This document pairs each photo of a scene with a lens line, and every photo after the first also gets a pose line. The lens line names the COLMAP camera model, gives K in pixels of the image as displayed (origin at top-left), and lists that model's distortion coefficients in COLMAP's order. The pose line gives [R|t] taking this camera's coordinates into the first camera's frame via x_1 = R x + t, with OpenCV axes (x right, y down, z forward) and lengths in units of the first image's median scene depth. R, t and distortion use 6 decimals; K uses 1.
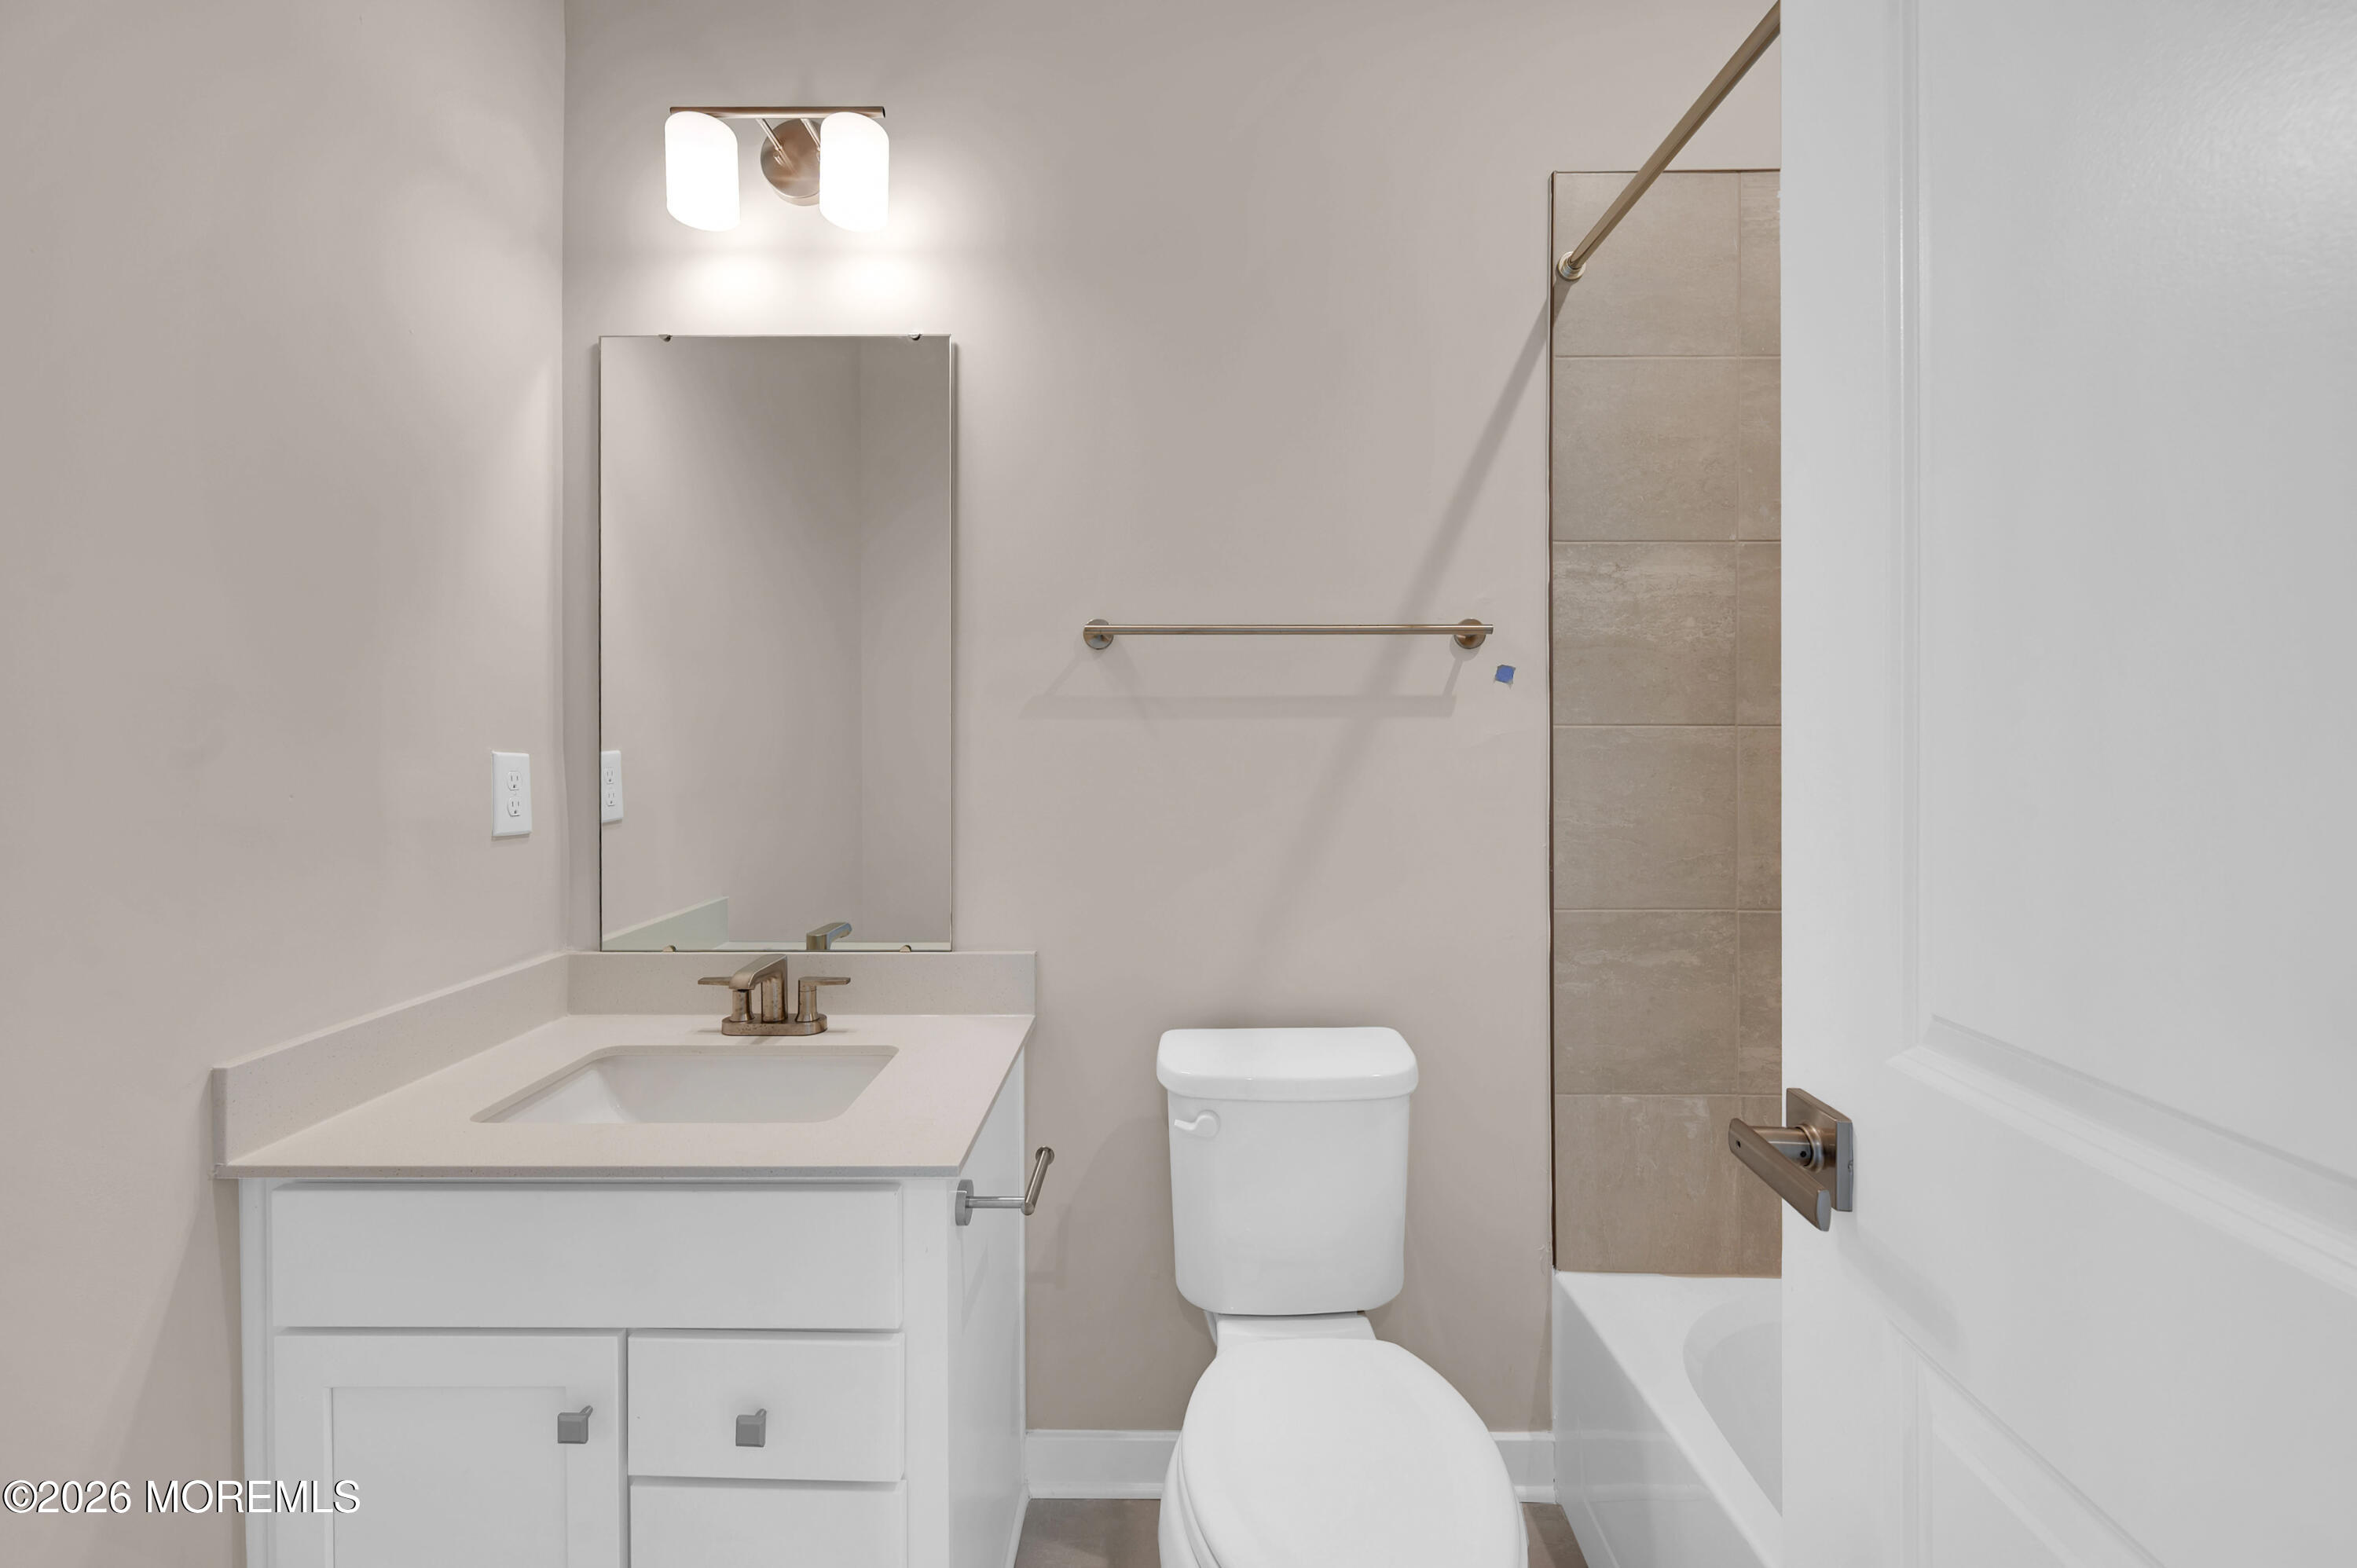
lens RADIAL K [[929.9, 0, 1178.5], [0, 929.9, 784.0], [0, 0, 1]] dist [0.000747, -0.000051]
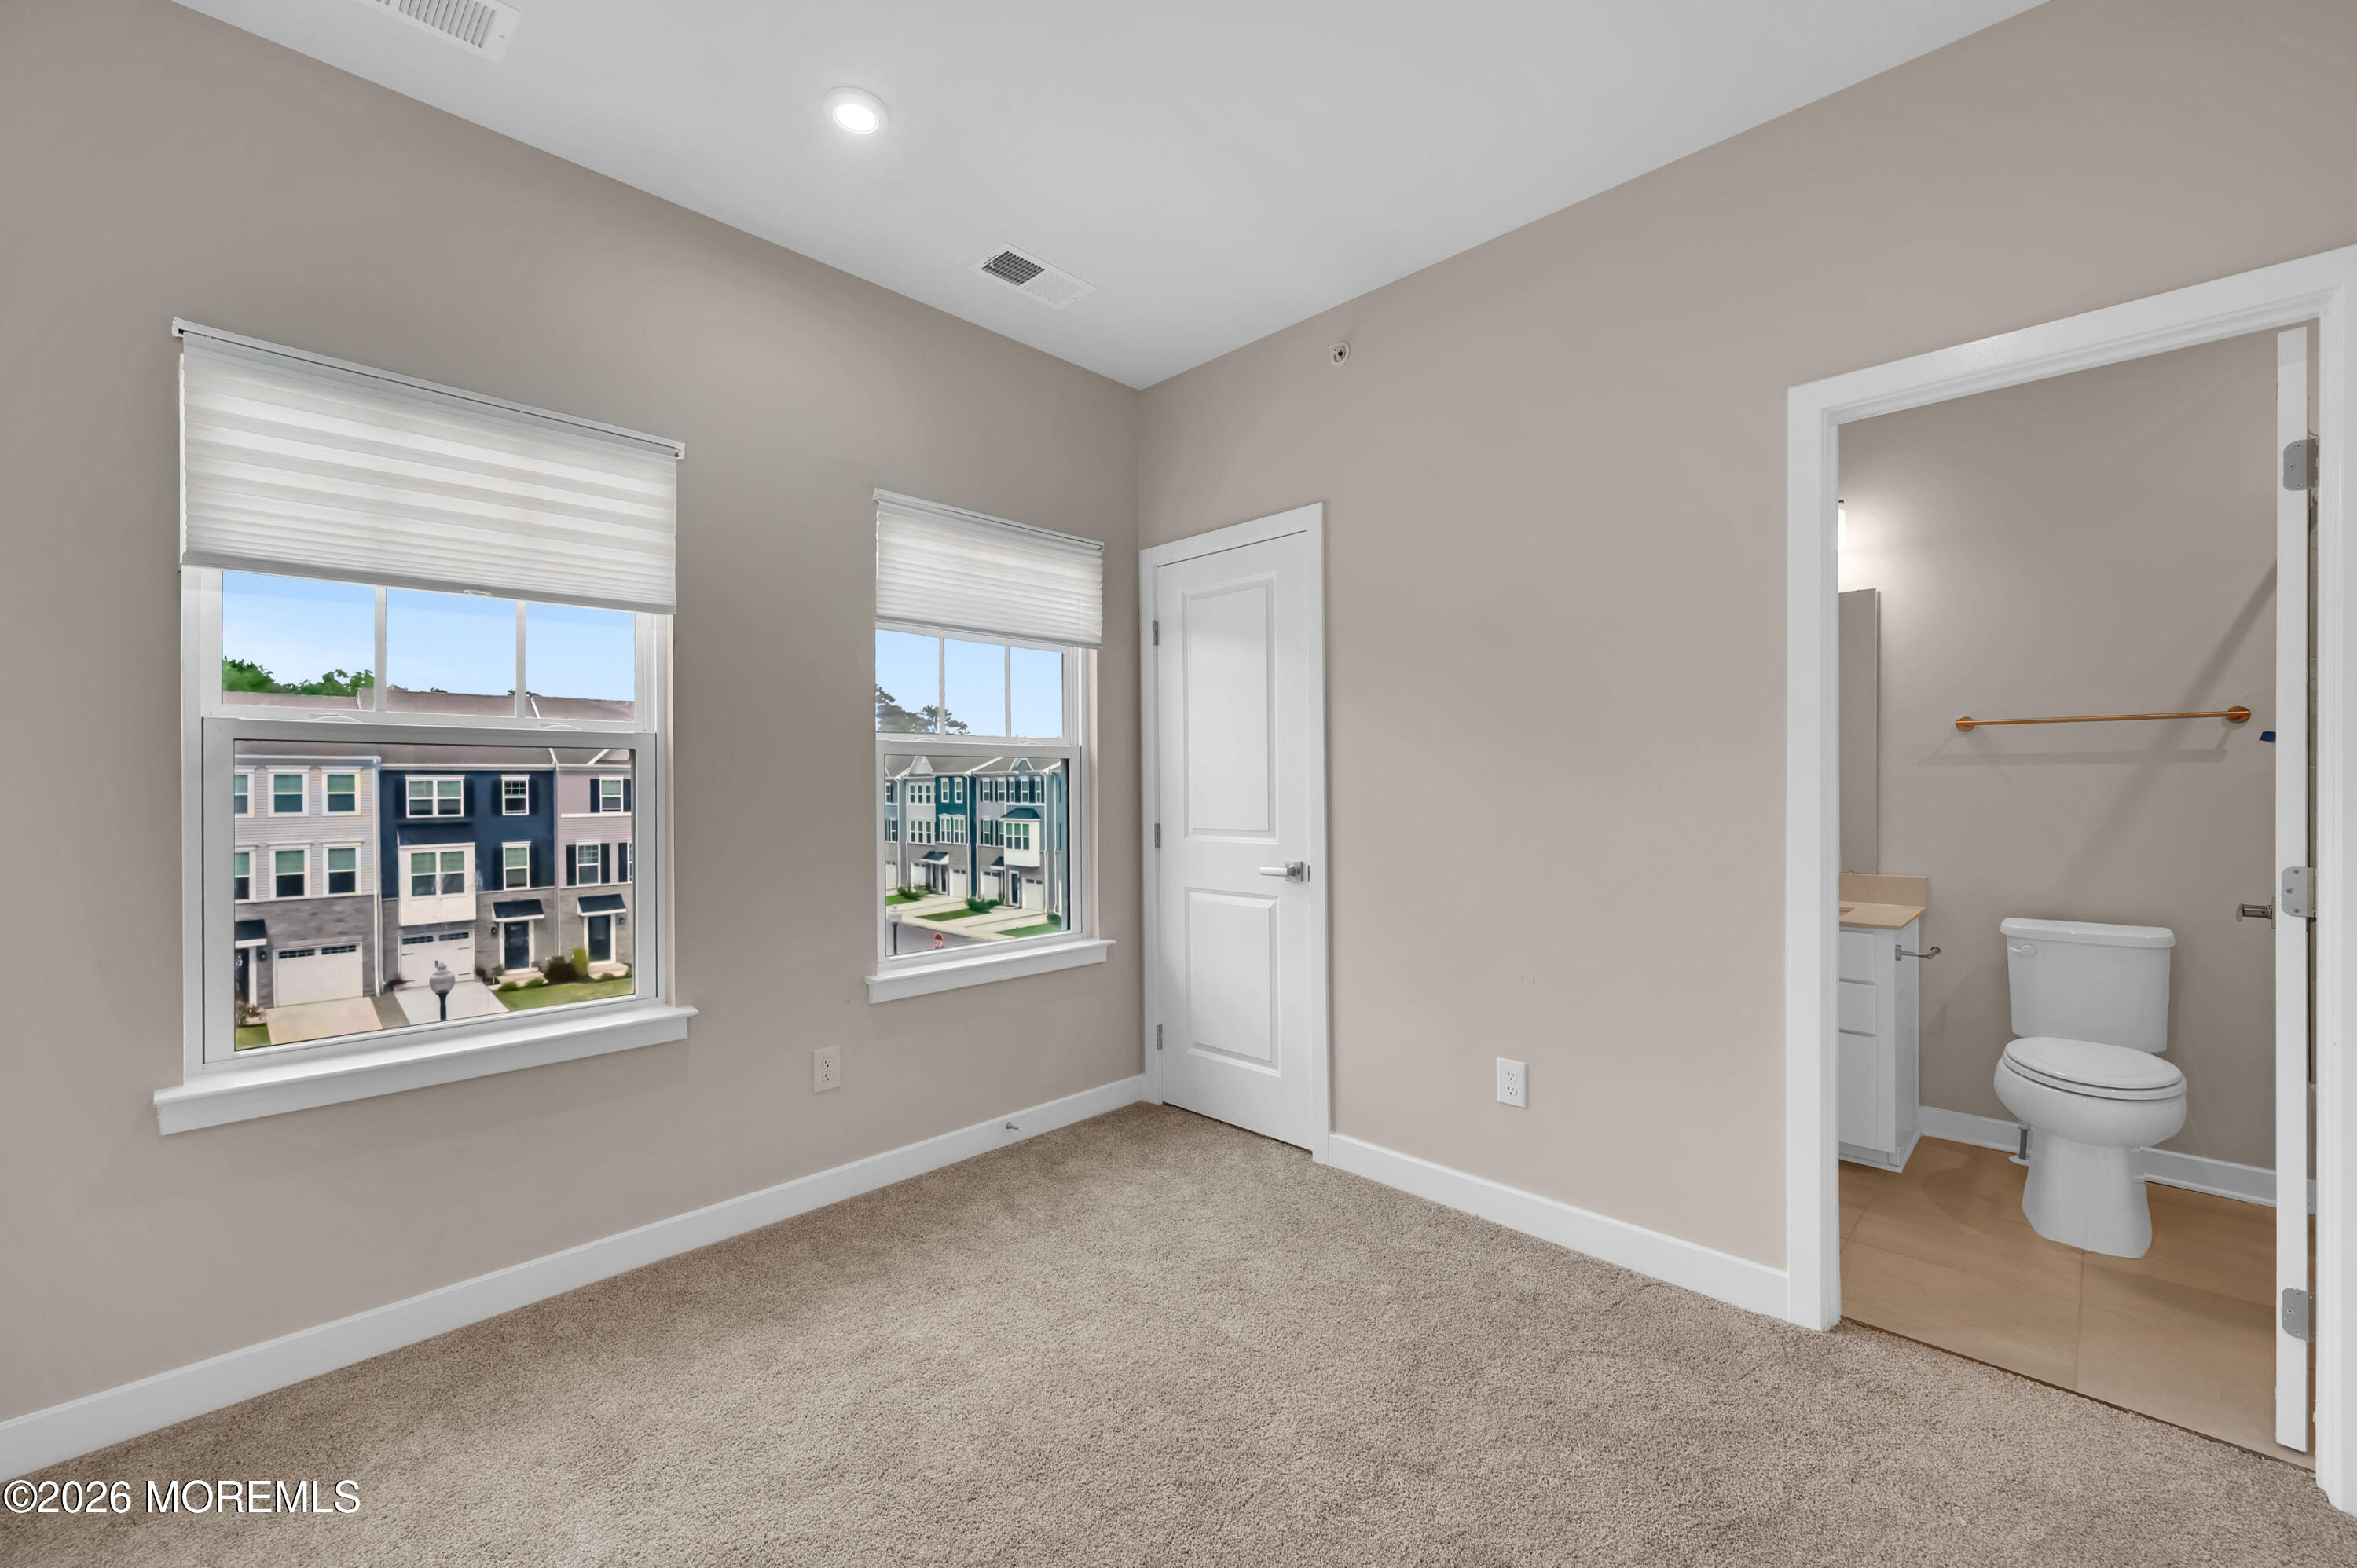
lens RADIAL K [[929.9, 0, 1178.5], [0, 929.9, 784.0], [0, 0, 1]] dist [0.000747, -0.000051]
pose [[0.701355, -0.003629, -0.712803, 0.161556], [-0.039824, 0.998226, -0.044267, 0.130911], [0.711699, 0.059433, 0.699966, -1.692635]]
